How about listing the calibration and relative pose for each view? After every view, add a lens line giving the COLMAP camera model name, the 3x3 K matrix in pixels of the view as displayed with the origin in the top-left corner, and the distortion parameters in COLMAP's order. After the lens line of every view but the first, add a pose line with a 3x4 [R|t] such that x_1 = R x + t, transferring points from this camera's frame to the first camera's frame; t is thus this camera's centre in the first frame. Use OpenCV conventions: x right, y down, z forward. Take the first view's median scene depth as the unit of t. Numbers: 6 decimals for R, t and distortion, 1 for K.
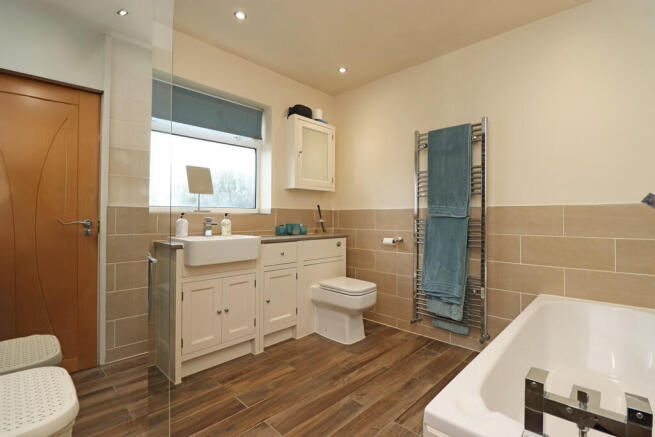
lens RADIAL K [[303.7, 0, 328.4], [0, 303.7, 216.9], [0, 0, 1]] dist [-0.001176, -0.002197]
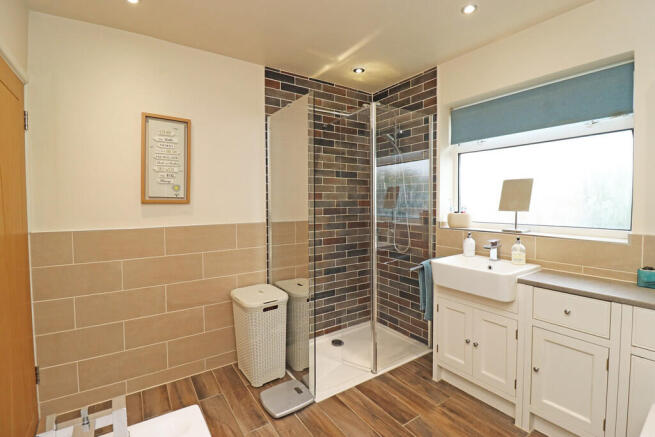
lens RADIAL K [[303.7, 0, 327.8], [0, 303.7, 215.7], [0, 0, 1]] dist [-0.001176, -0.002197]
pose [[-0.180585, 0.053454, -0.982106, 0.566586], [0.006667, 0.998566, 0.053124, -0.117682], [0.983537, 0.003046, -0.180683, 0.672680]]
